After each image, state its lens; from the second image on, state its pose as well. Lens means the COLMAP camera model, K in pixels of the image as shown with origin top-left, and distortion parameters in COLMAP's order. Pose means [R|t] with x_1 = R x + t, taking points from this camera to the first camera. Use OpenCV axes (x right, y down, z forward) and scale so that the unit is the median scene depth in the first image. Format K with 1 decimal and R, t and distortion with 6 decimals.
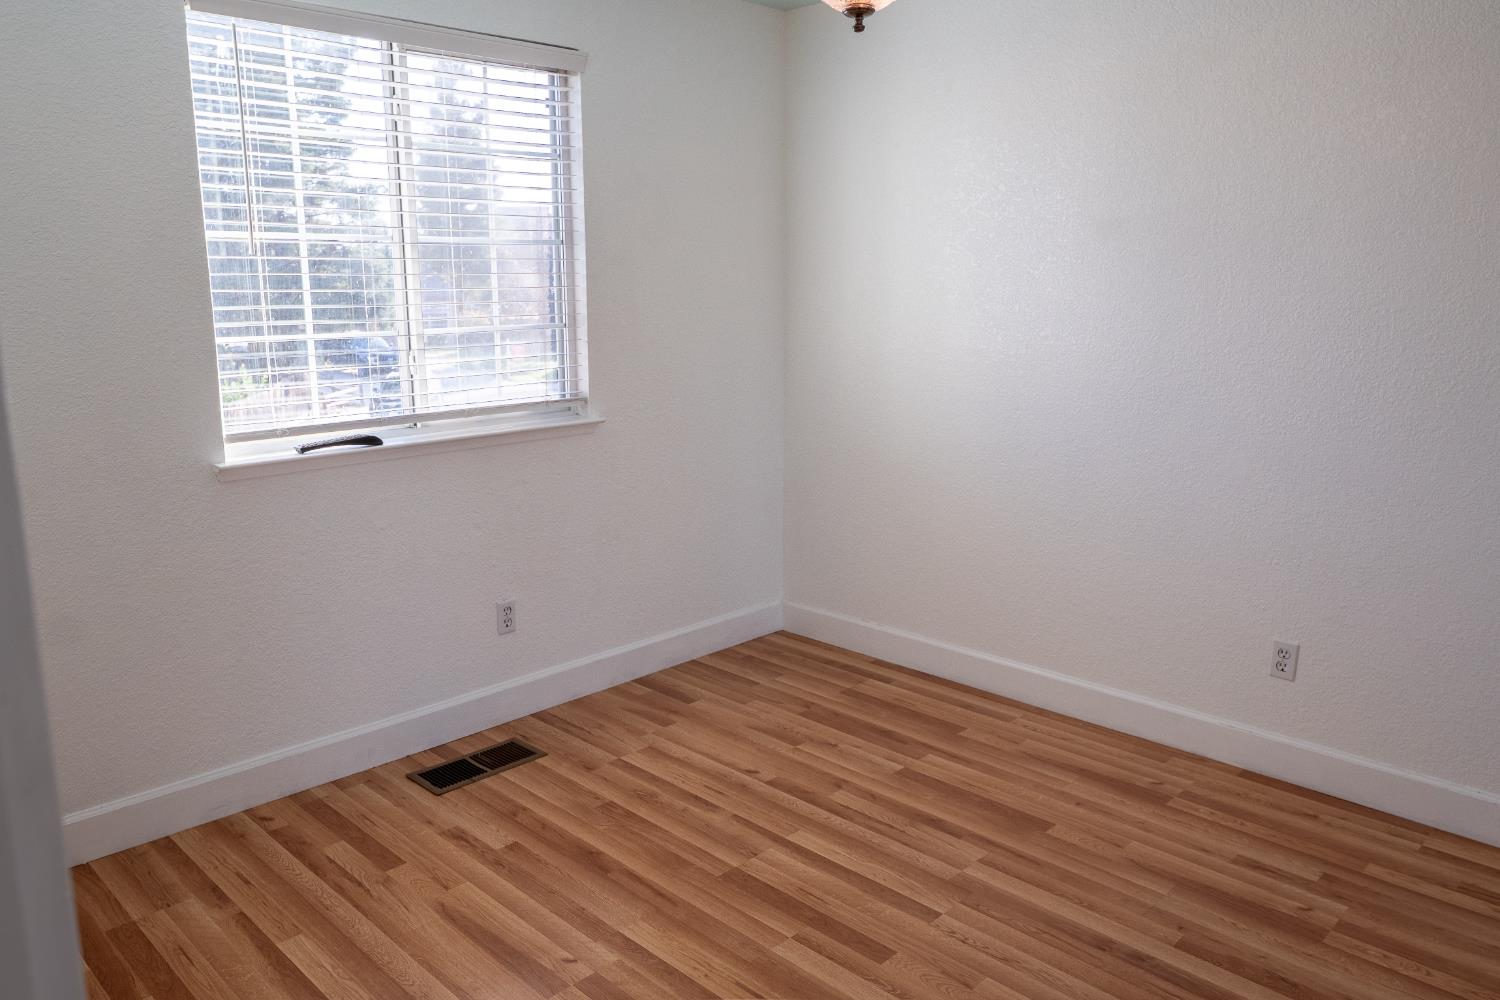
lens RADIAL K [[1090.2, 0, 752.8], [0, 1090.2, 495.0], [0, 0, 1]] dist [-0.004061, -0.000821]
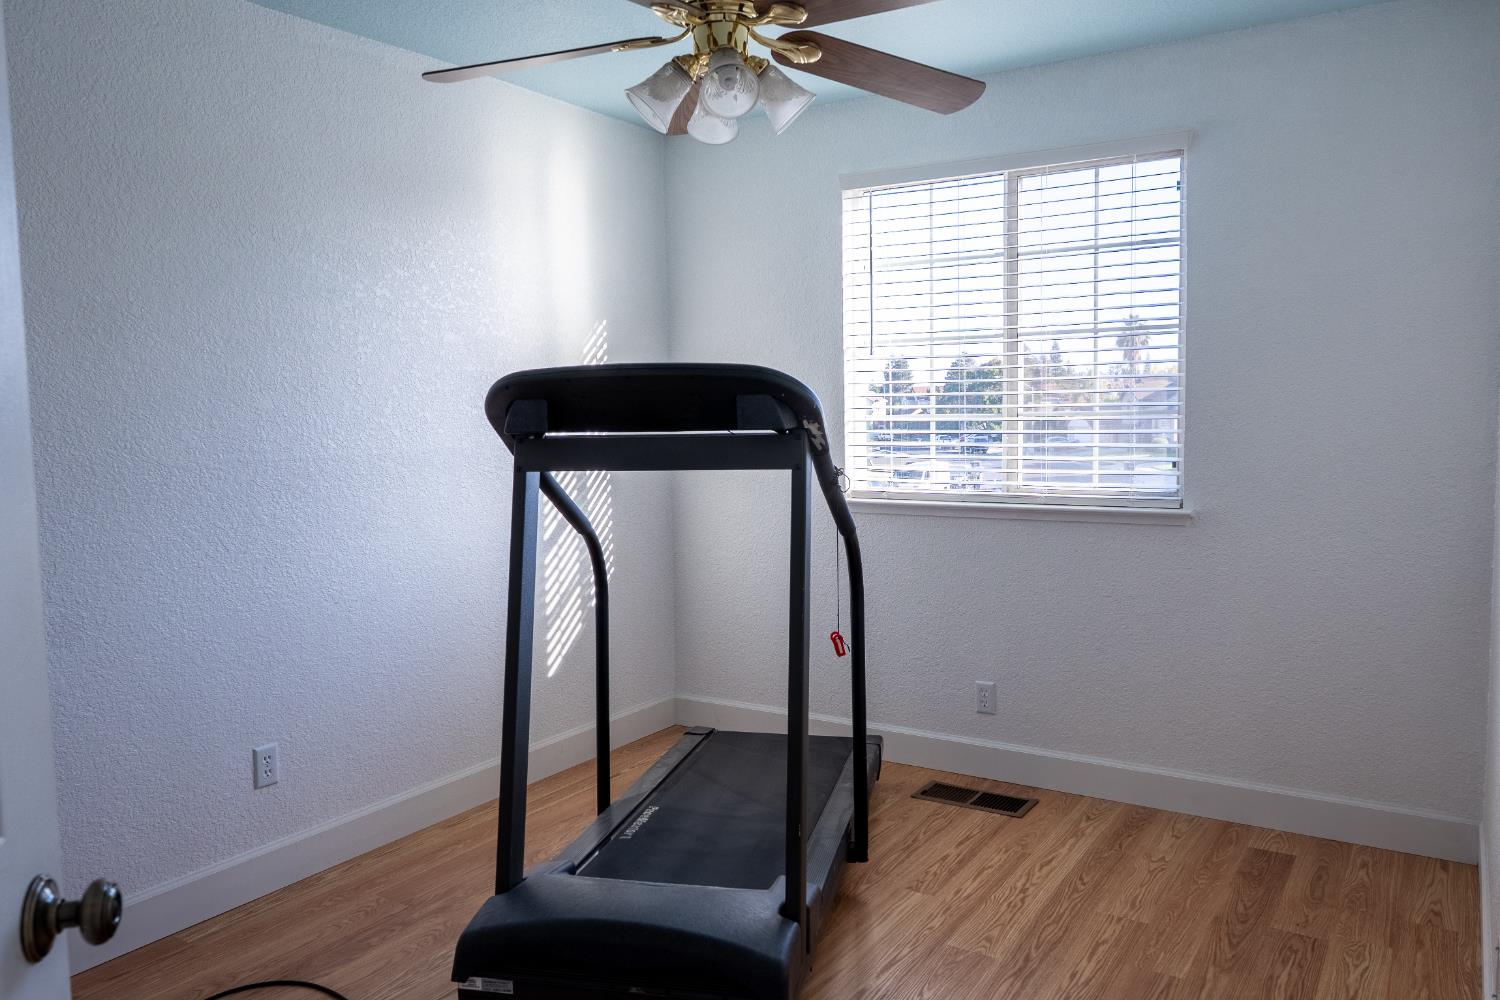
lens RADIAL K [[1090.2, 0, 752.9], [0, 1090.2, 502.7], [0, 0, 1]] dist [-0.004061, -0.000821]
pose [[0.194380, 0.098942, -0.975924, 0.746976], [-0.184026, 0.980914, 0.062794, -0.076157], [0.963510, 0.167389, 0.208878, 0.492271]]
